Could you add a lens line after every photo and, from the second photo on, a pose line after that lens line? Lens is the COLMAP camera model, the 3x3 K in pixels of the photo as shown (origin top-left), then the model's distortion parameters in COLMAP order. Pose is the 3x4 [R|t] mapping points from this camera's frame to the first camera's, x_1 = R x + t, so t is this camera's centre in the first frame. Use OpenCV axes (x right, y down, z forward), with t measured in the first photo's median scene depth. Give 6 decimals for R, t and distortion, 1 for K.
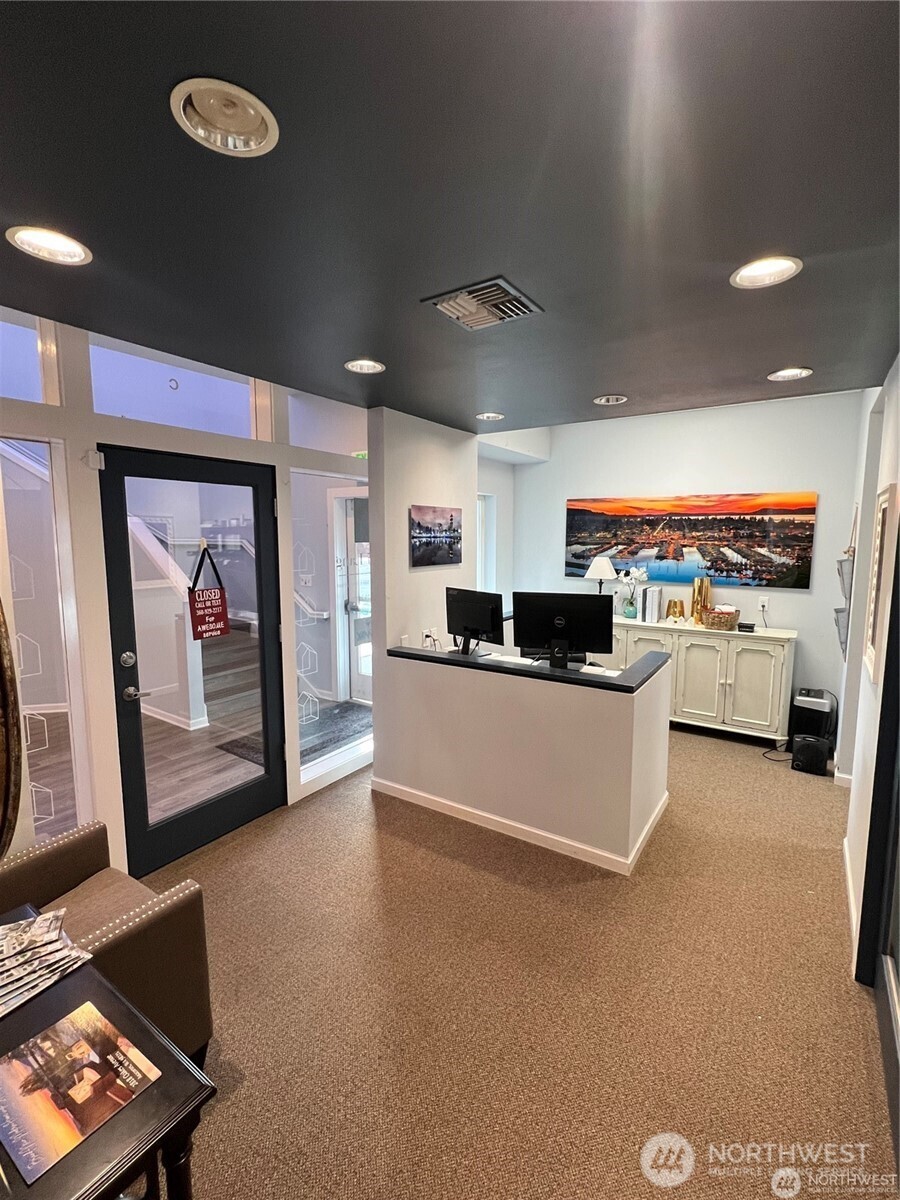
lens RADIAL K [[534.5, 0, 450.7], [0, 534.5, 597.6], [0, 0, 1]] dist [-0.002245, -0.000294]
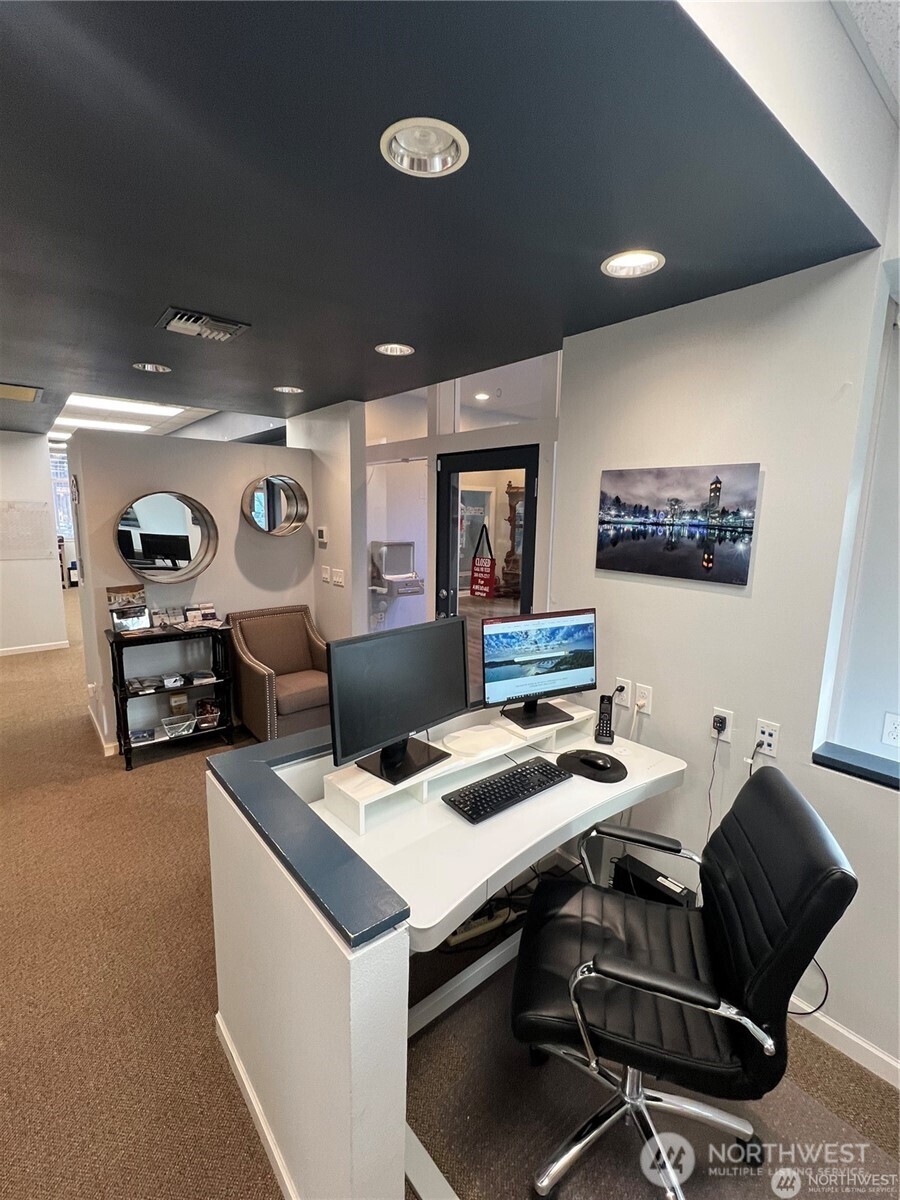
lens RADIAL K [[534.5, 0, 451.1], [0, 534.5, 596.8], [0, 0, 1]] dist [-0.002245, -0.000294]
pose [[-0.291021, 0.149396, -0.944980, 0.565856], [-0.133117, 0.971802, 0.194632, -0.120149], [0.947410, 0.182435, -0.262928, 0.965026]]
